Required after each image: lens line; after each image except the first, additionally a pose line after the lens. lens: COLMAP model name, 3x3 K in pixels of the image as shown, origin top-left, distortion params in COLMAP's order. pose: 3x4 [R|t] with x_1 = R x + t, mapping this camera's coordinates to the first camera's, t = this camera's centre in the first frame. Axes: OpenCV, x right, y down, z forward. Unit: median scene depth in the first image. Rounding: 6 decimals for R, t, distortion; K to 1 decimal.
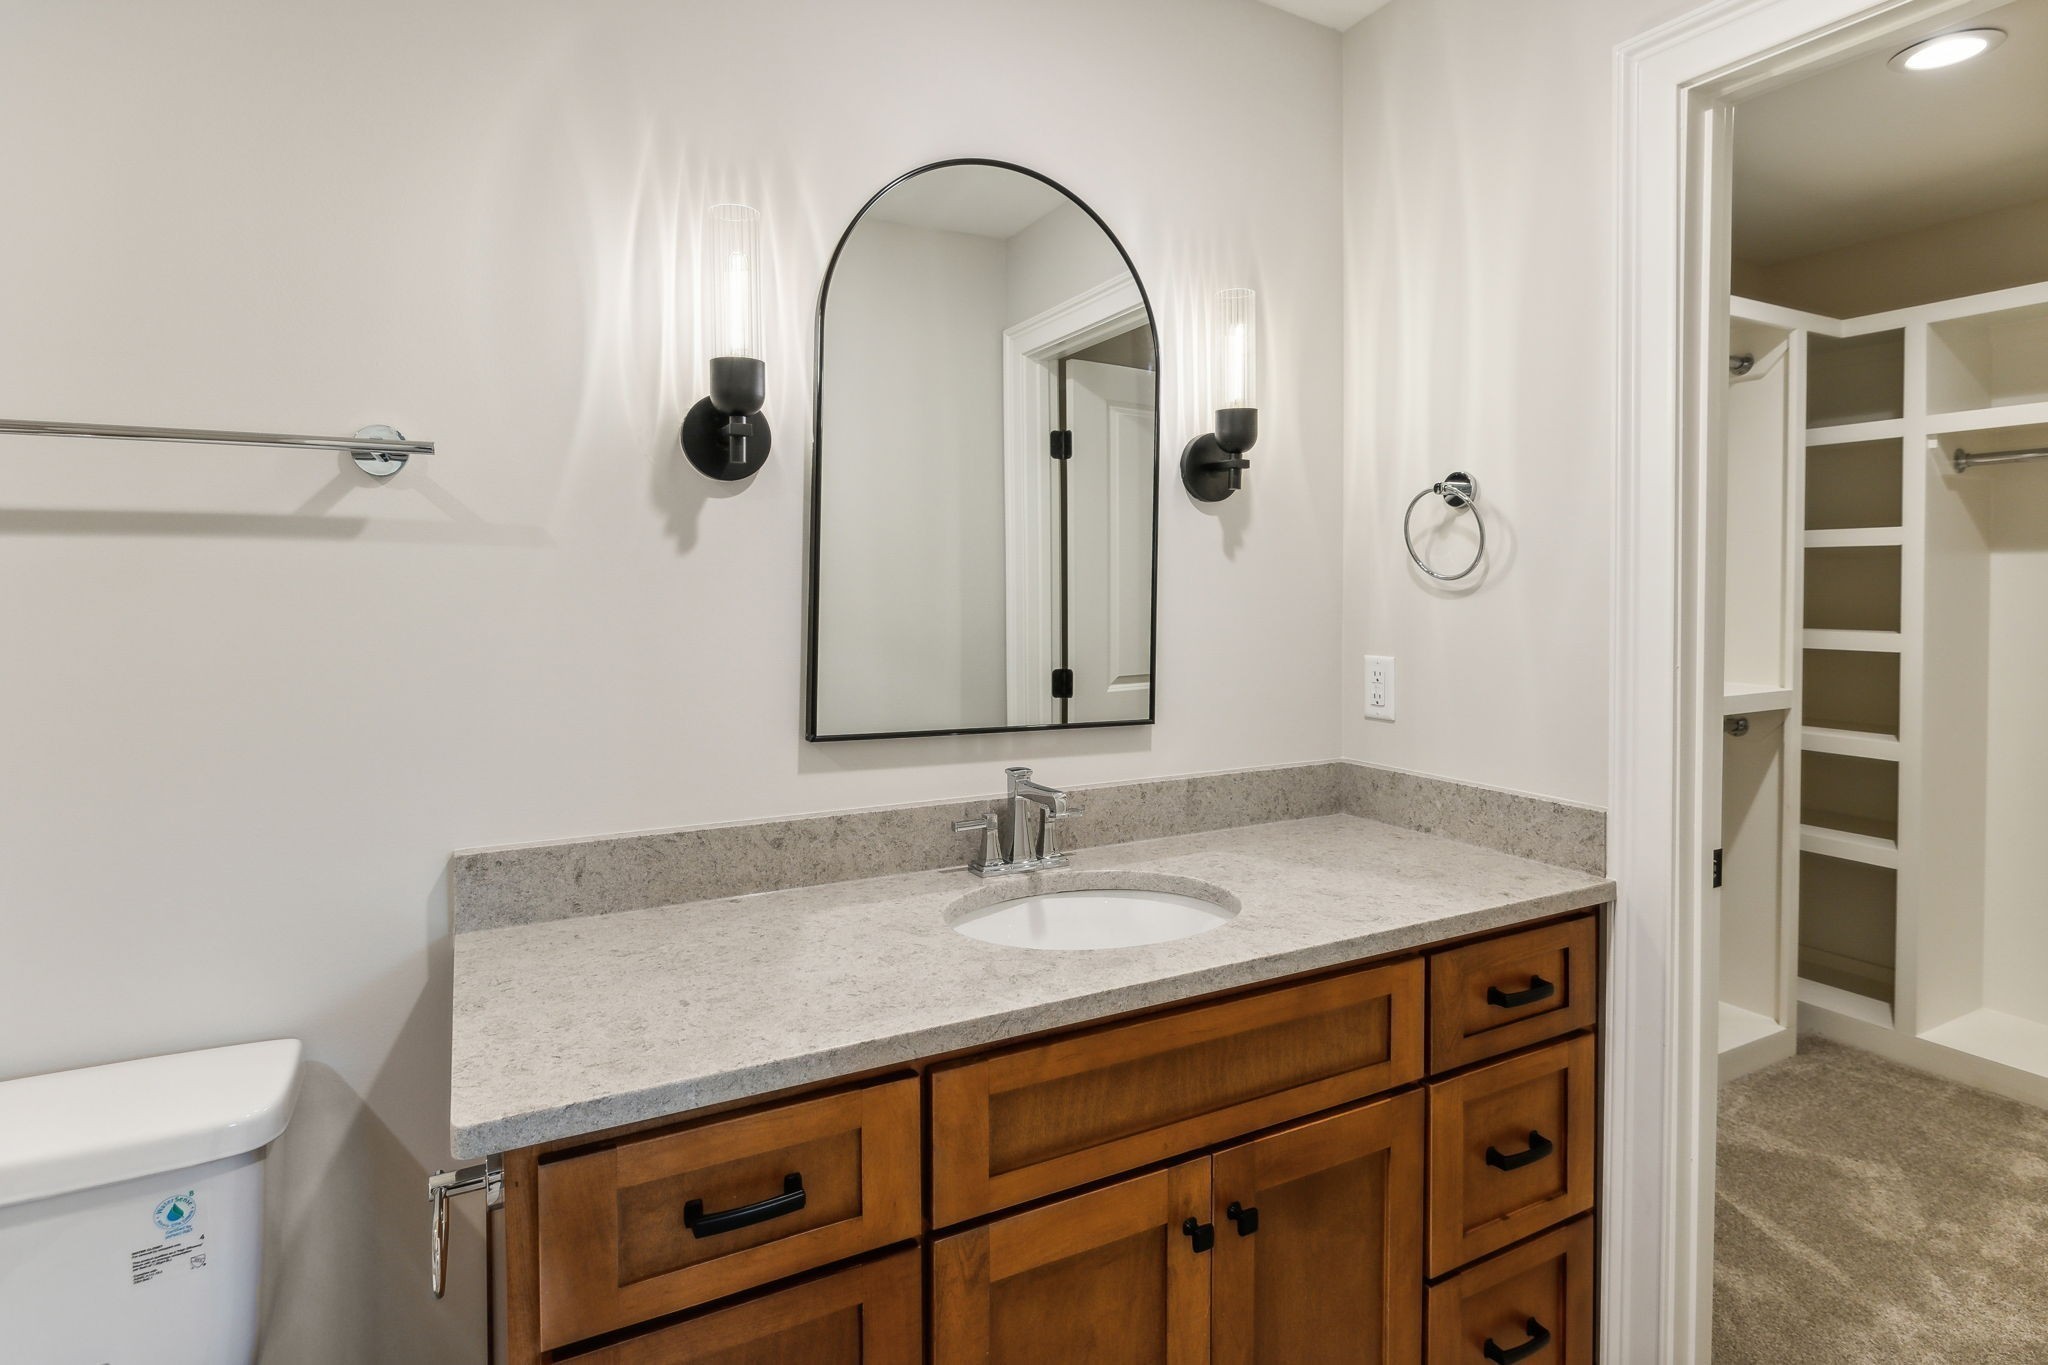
lens RADIAL K [[1044.3, 0, 1019.9], [0, 1044.3, 624.1], [0, 0, 1]] dist [0.000215, 0.000414]
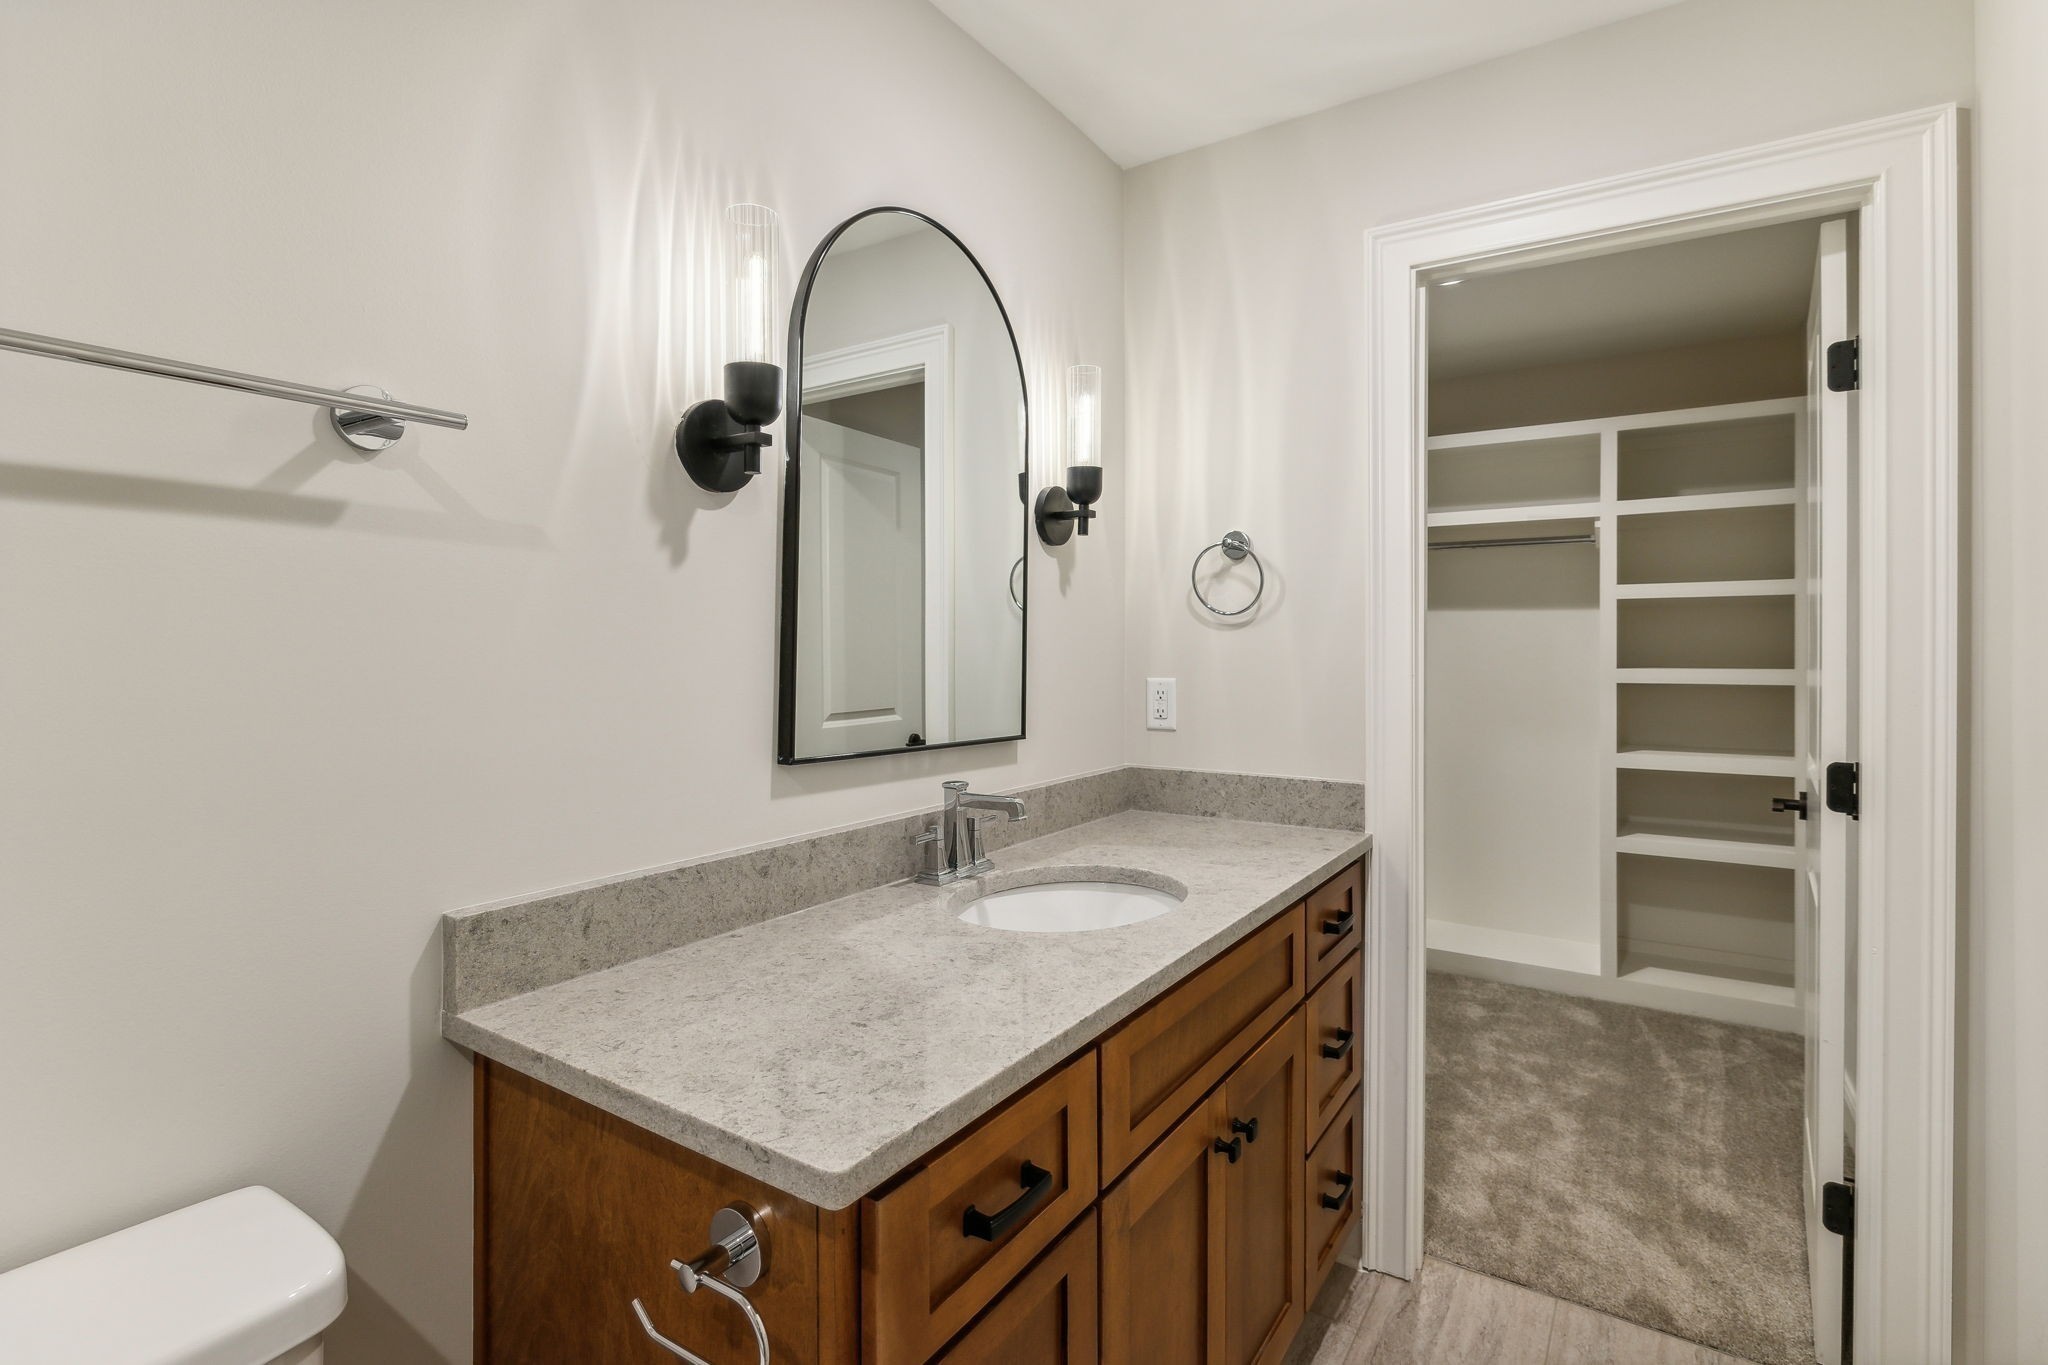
lens RADIAL K [[954.2, 0, 1024.6], [0, 954.2, 655.2], [0, 0, 1]] dist [0.000000, -0.000017]
pose [[0.884438, -0.003581, 0.466644, -0.438622], [0.014455, 0.999701, -0.019725, 0.031700], [-0.466434, 0.024191, 0.884225, 0.107069]]
